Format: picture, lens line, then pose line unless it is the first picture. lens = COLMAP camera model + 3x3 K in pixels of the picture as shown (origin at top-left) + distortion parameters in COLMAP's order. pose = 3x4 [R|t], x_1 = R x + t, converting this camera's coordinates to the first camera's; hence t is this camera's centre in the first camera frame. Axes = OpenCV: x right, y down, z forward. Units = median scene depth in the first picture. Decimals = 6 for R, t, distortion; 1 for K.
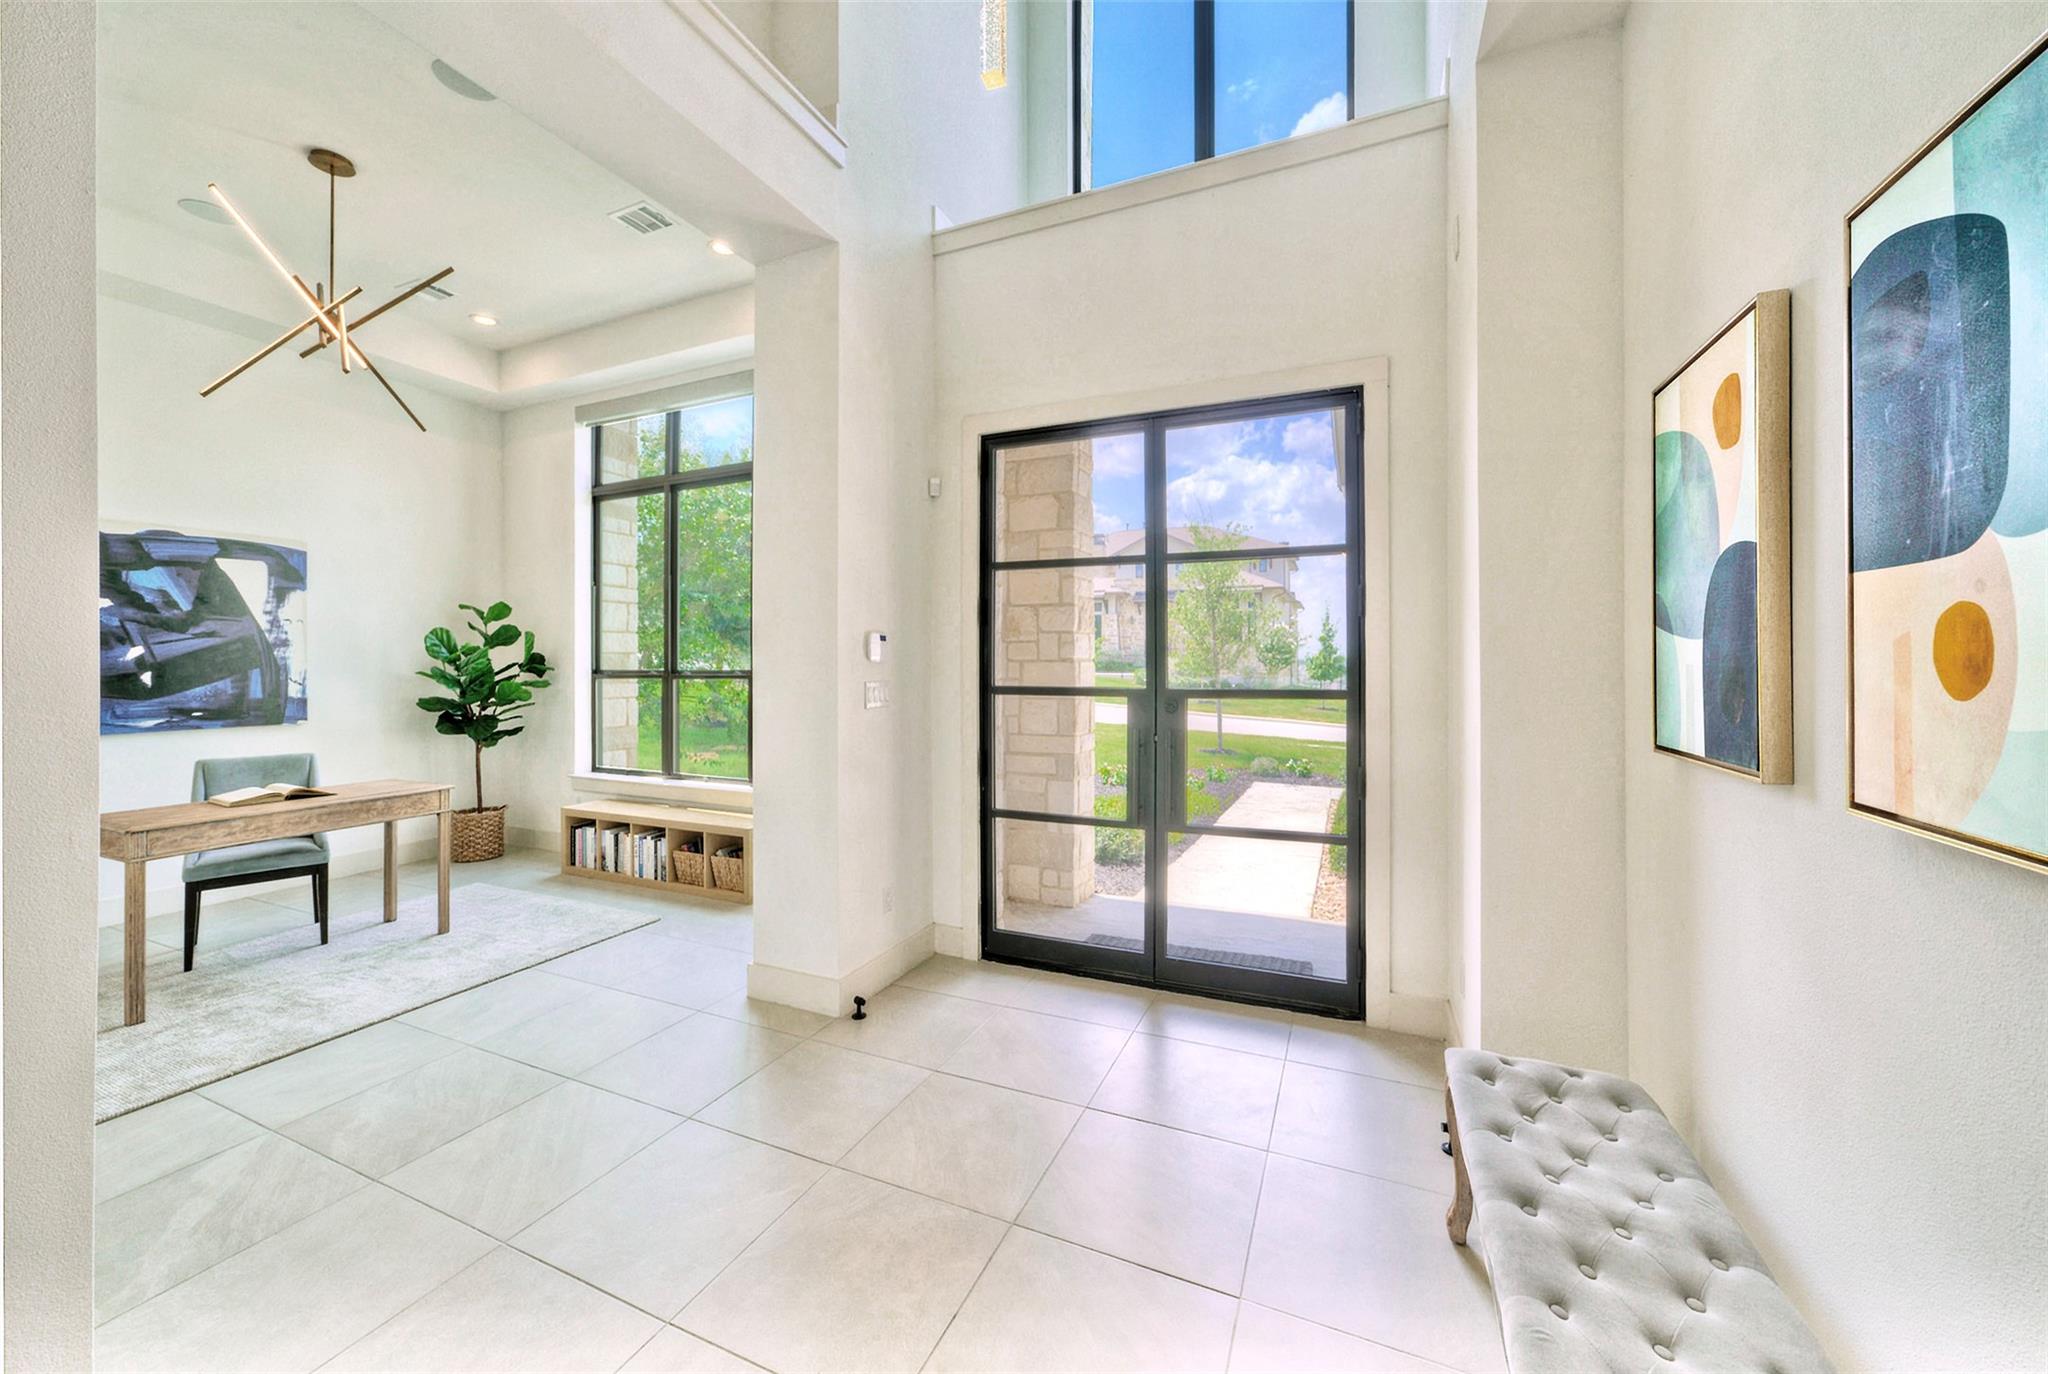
lens RADIAL K [[769.4, 0, 1002.4], [0, 769.4, 655.4], [0, 0, 1]] dist [0.000683, 0.000236]
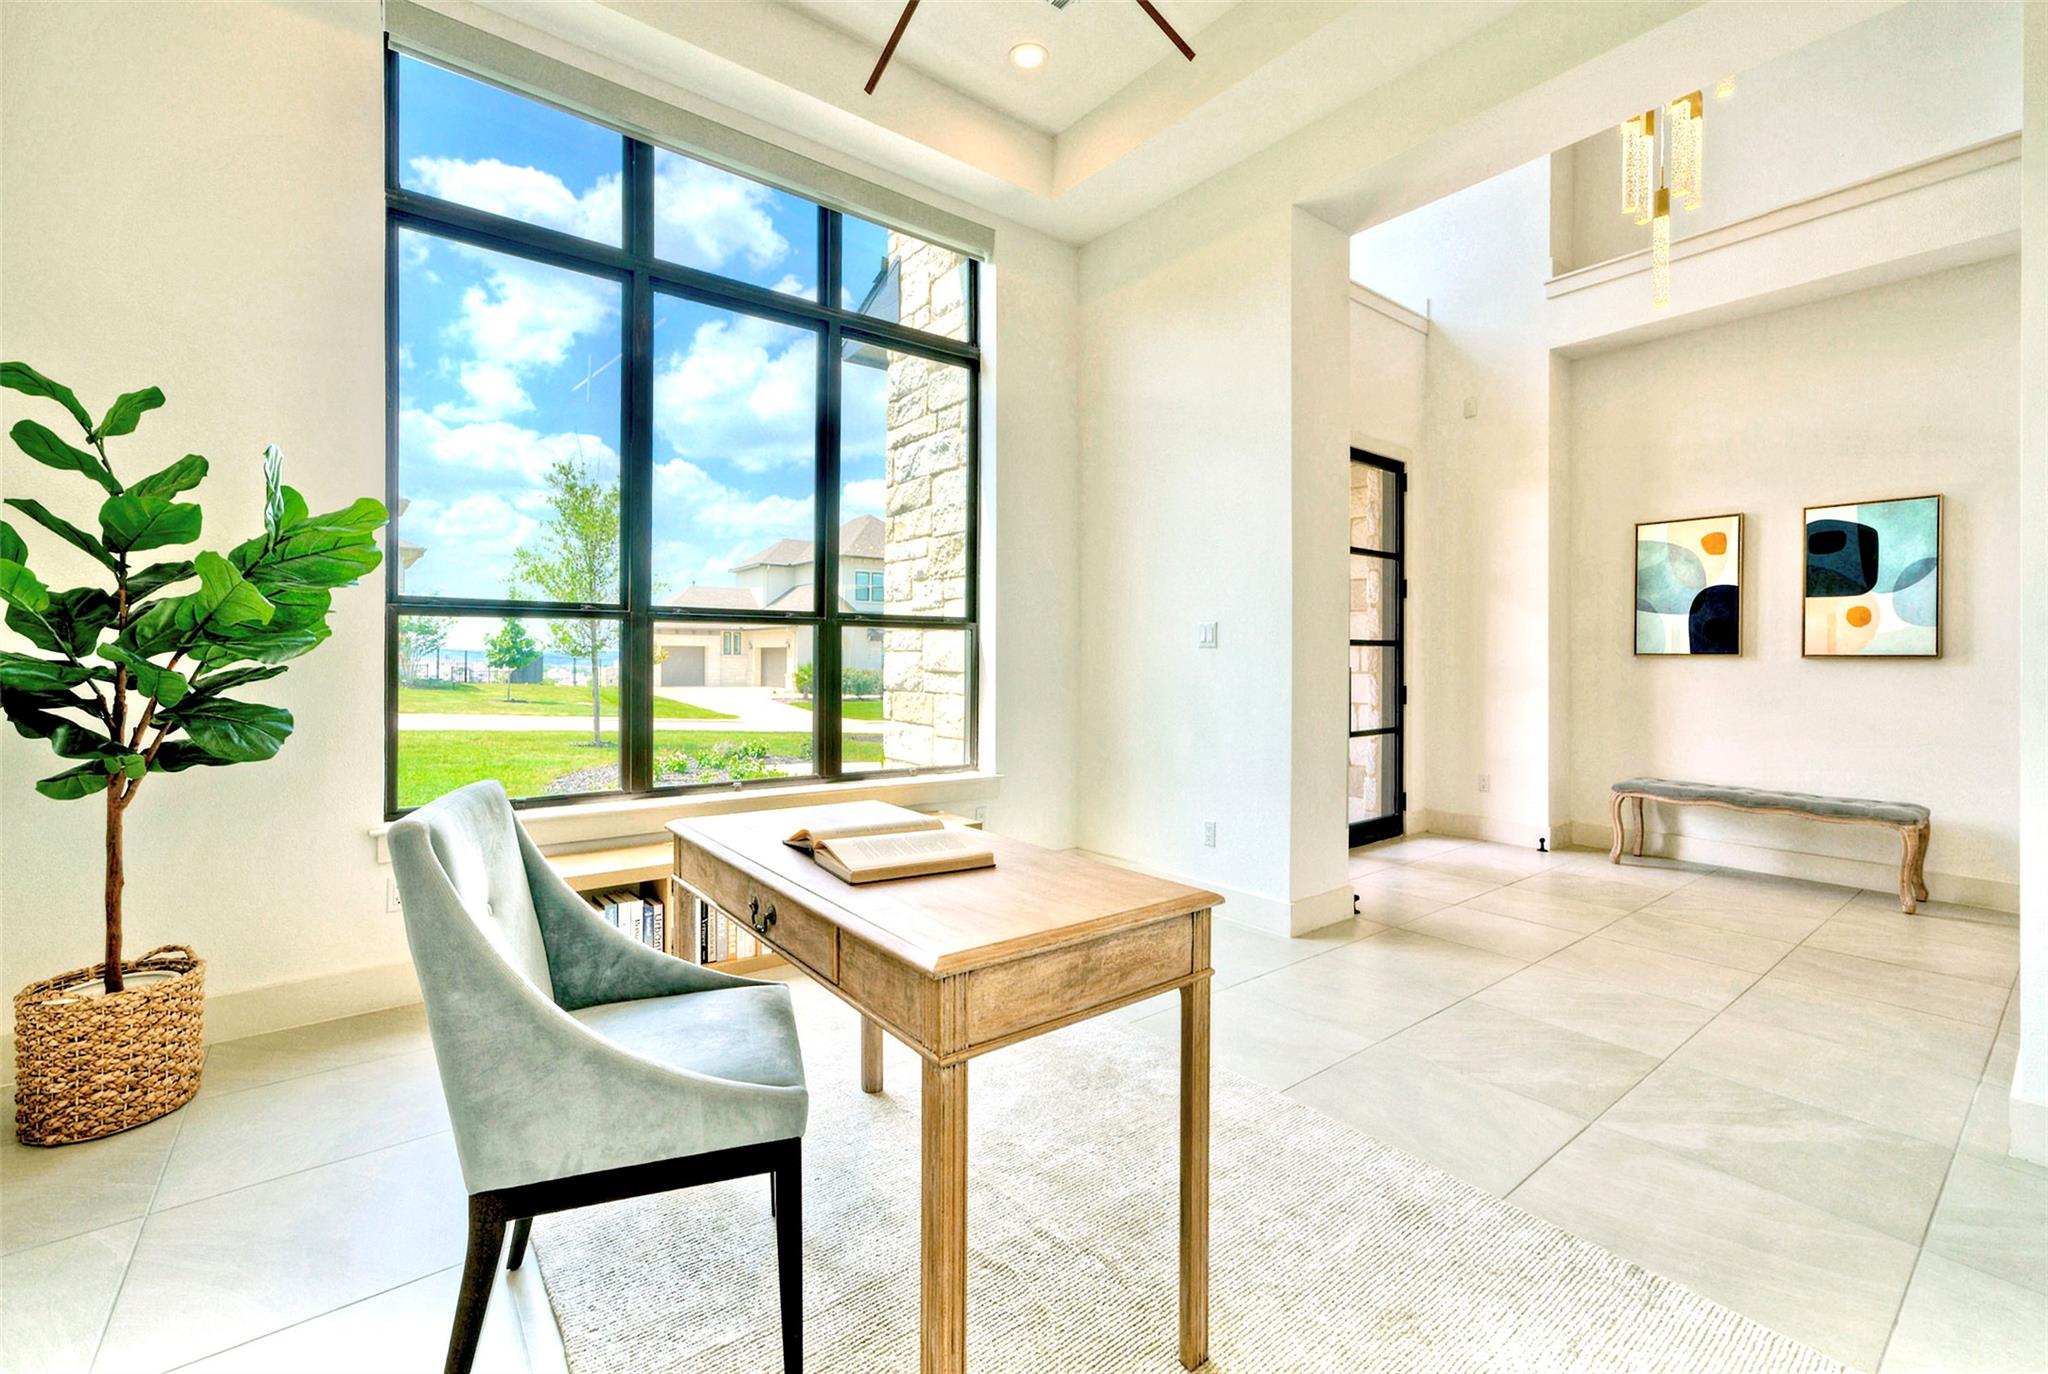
lens RADIAL K [[855.8, 0, 999.2], [0, 855.8, 678.0], [0, 0, 1]] dist [-0.010472, 0.001954]
pose [[0.462805, -0.013195, 0.886362, -0.991892], [-0.021659, 0.999422, 0.026187, 0.058522], [-0.886195, -0.031317, 0.462252, 0.558716]]
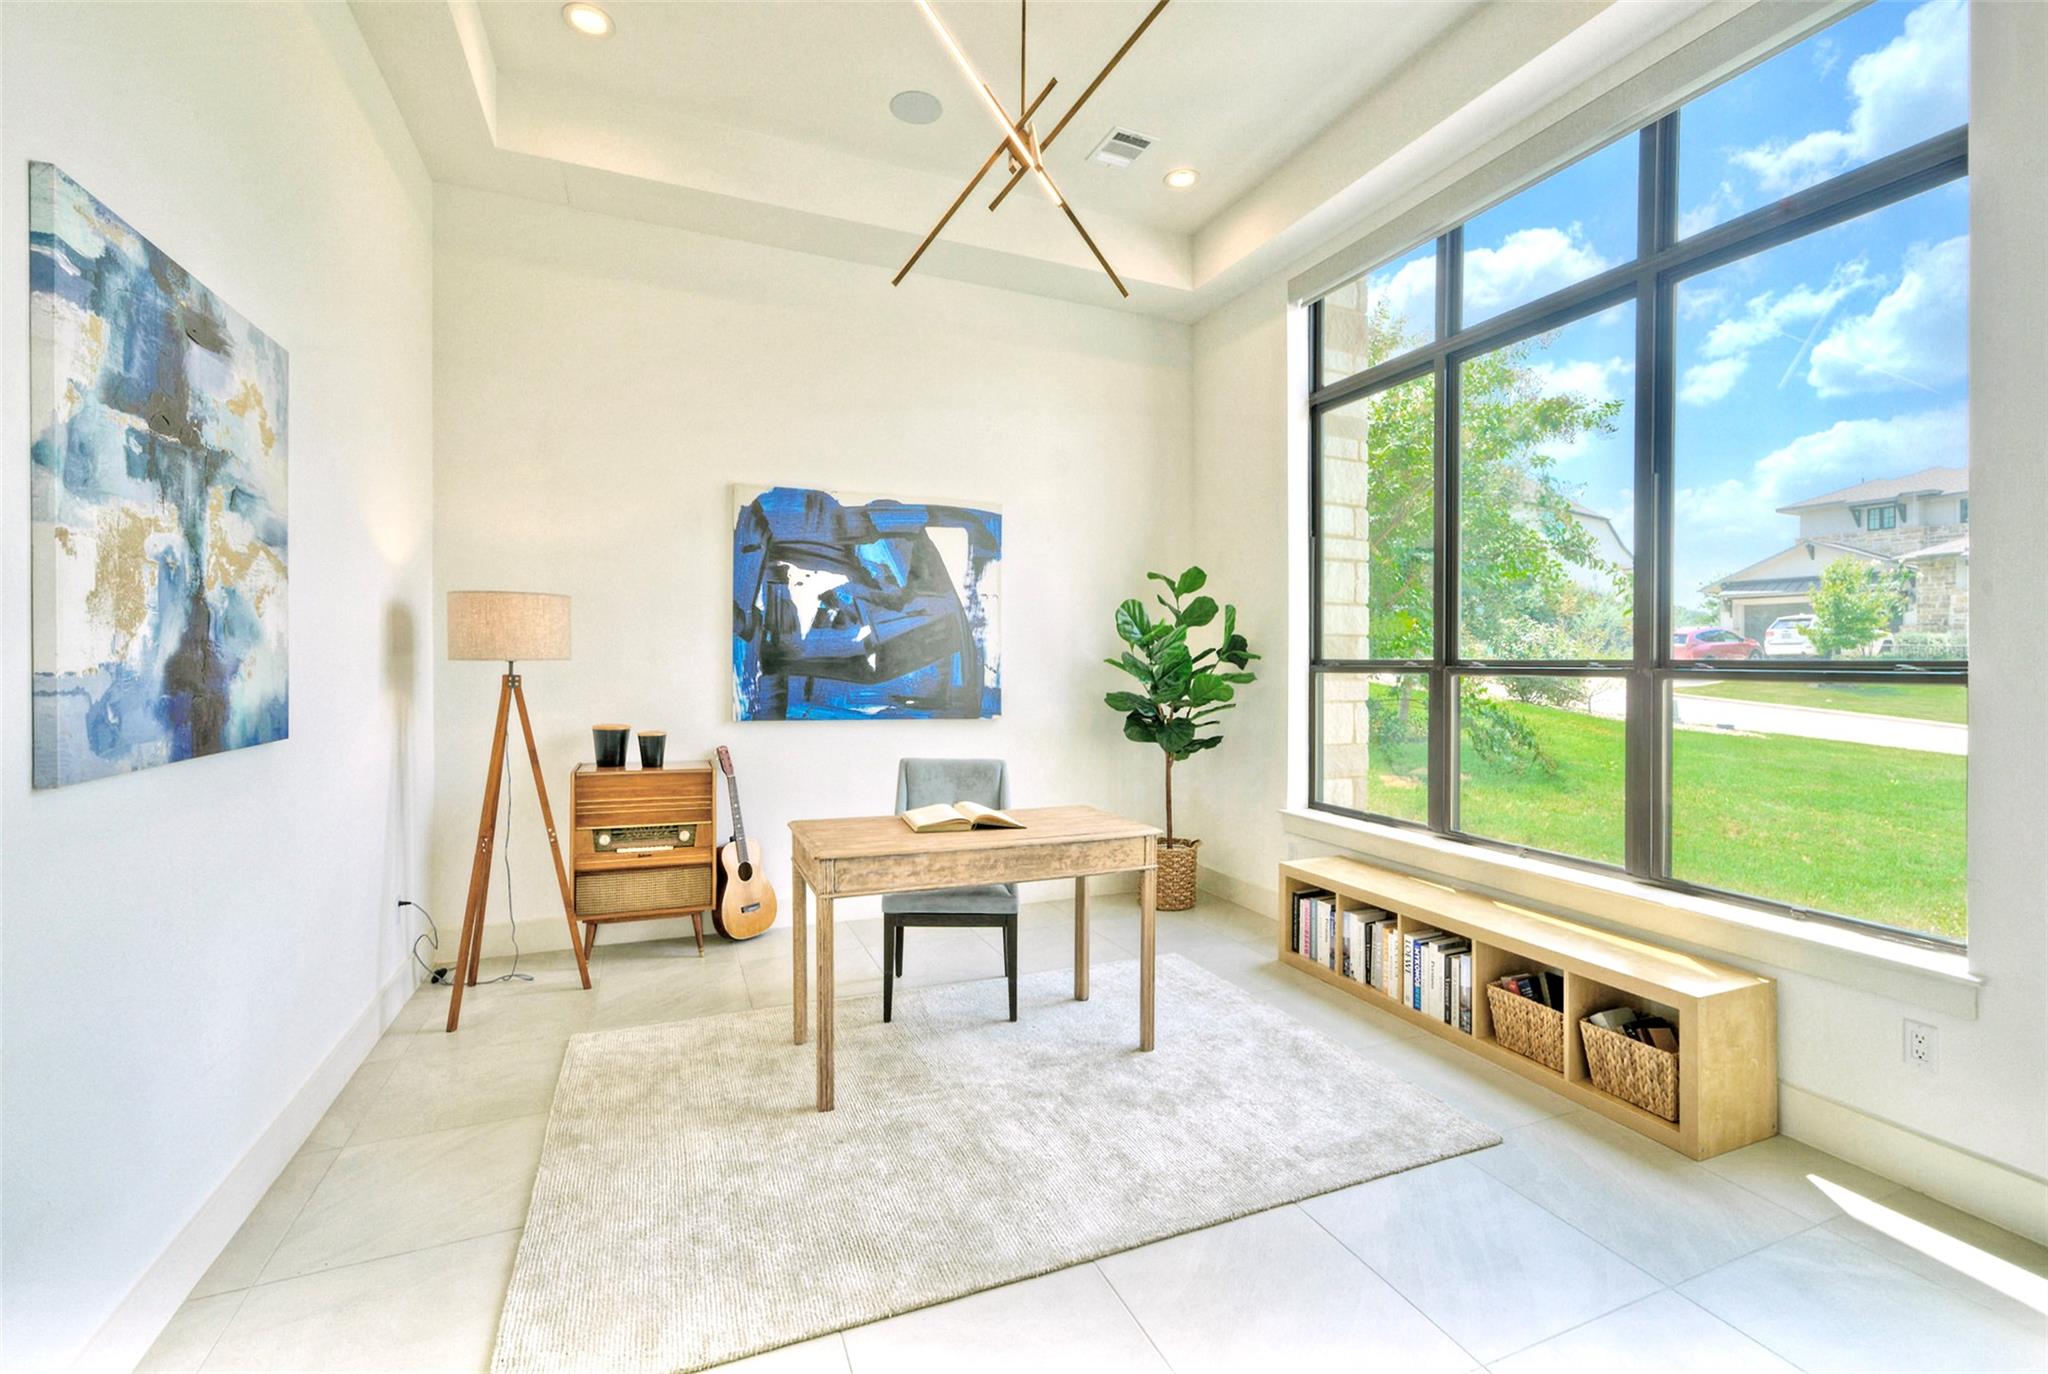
lens RADIAL K [[855.8, 0, 983.9], [0, 855.8, 677.8], [0, 0, 1]] dist [-0.010472, 0.001954]
pose [[0.721407, 0.023107, -0.692126, -0.275831], [-0.002764, 0.999531, 0.030489, 0.016474], [0.692506, -0.020082, 0.721133, 0.320870]]
